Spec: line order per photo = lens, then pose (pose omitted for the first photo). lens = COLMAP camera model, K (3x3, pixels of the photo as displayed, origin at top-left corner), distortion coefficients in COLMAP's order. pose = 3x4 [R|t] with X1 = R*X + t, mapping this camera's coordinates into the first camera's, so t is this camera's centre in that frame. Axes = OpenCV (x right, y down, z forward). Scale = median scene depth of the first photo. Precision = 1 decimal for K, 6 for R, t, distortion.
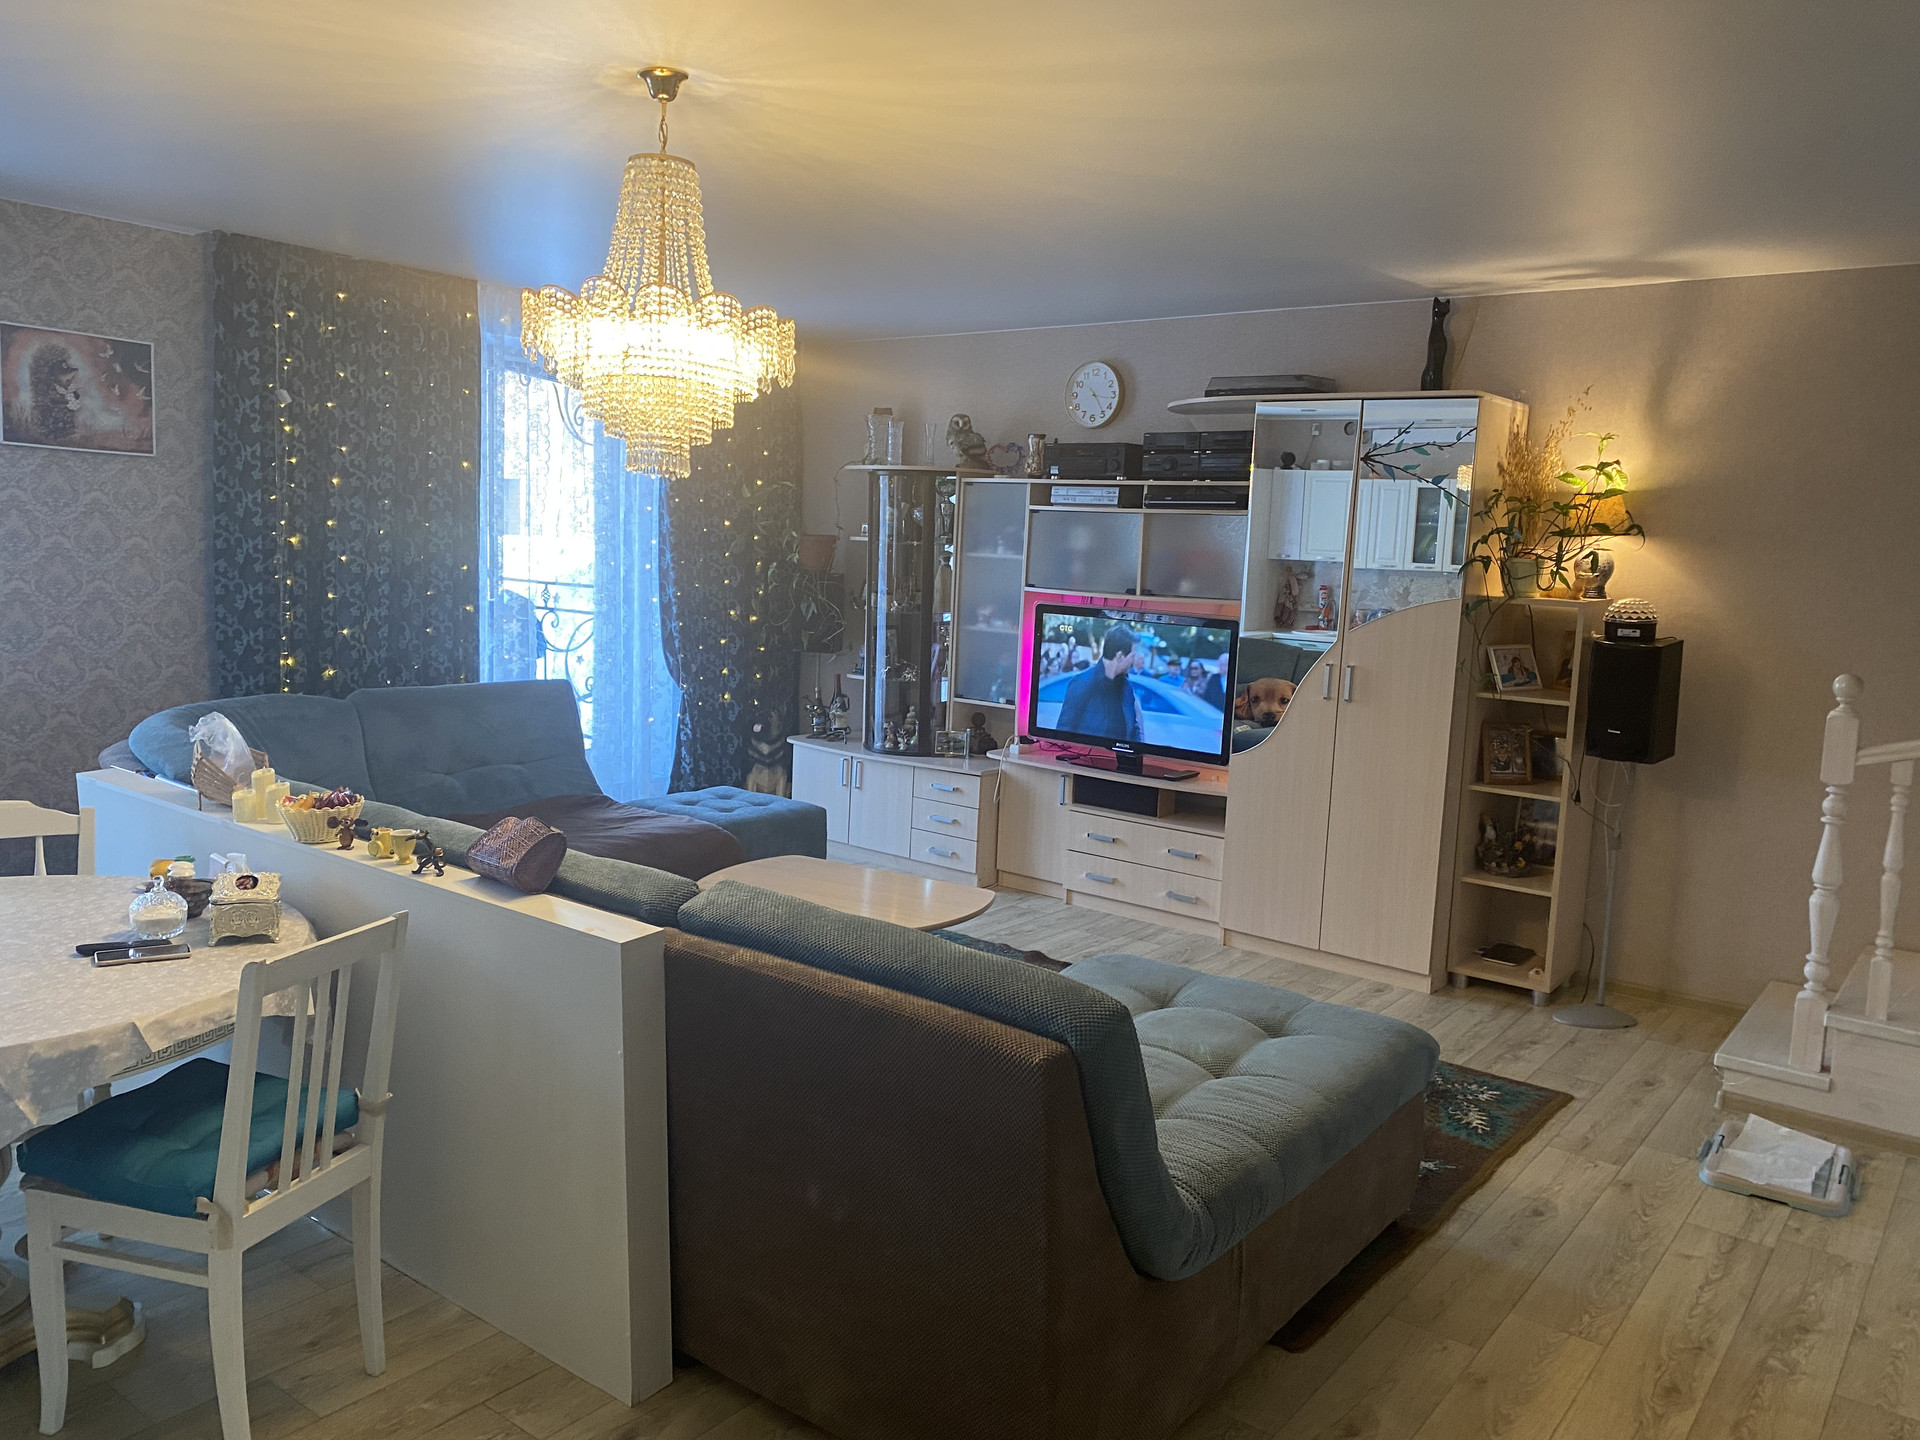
lens RADIAL K [[1466.7, 0, 949.3], [0, 1466.7, 722.0], [0, 0, 1]] dist [-0.004288, -0.012269]
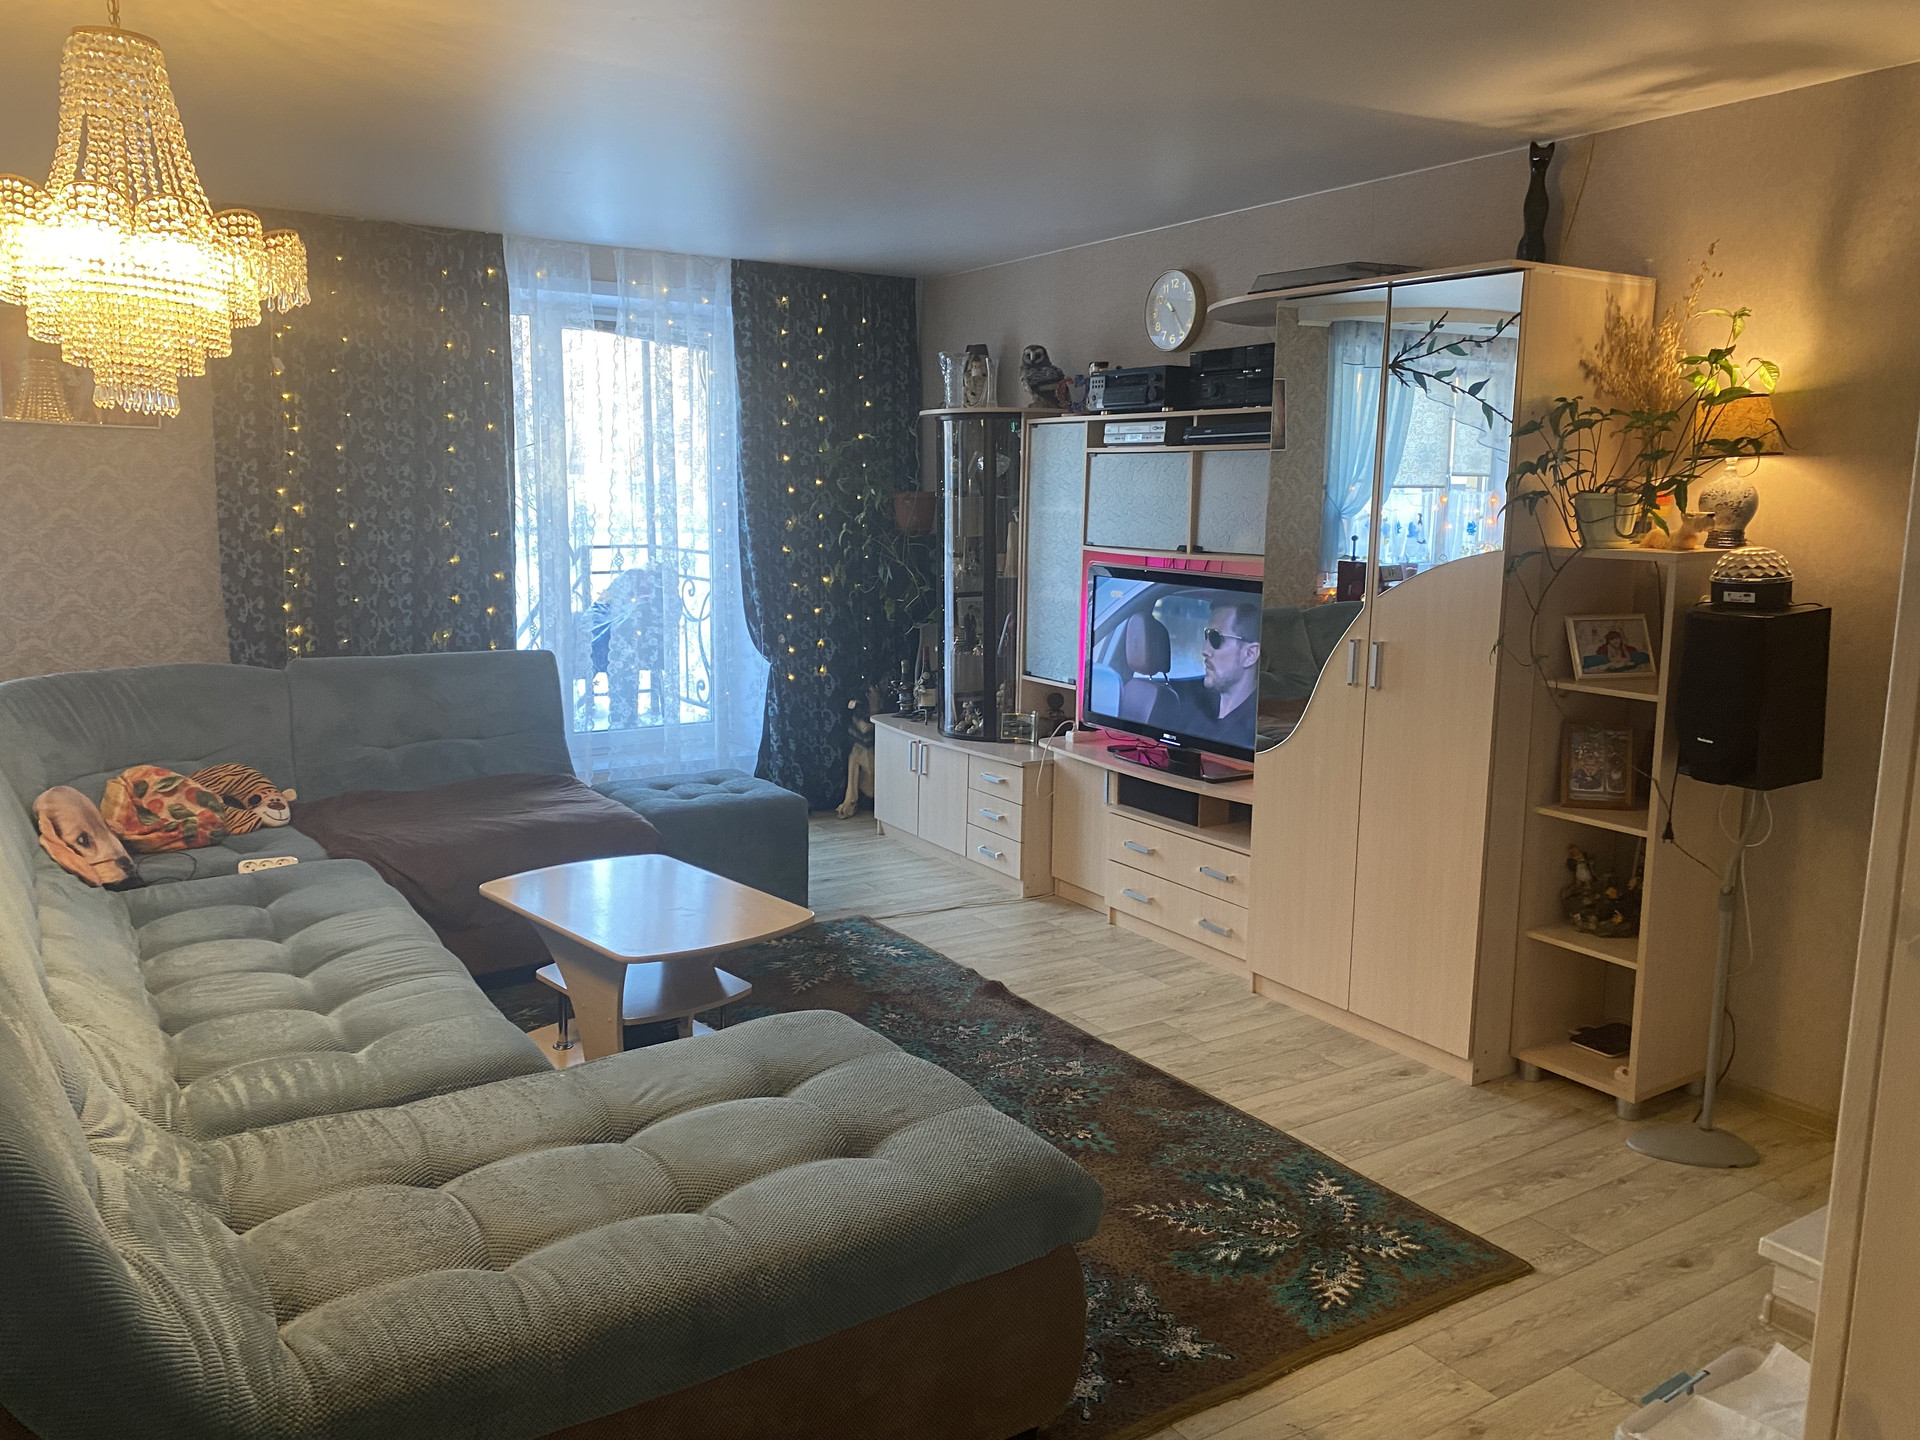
lens RADIAL K [[1466.7, 0, 963.8], [0, 1466.7, 717.0], [0, 0, 1]] dist [-0.004288, -0.012269]
pose [[0.941747, 0.024628, -0.335419, 0.316388], [-0.018720, 0.999608, 0.020836, -0.011168], [0.335801, -0.013343, 0.941839, 0.208857]]
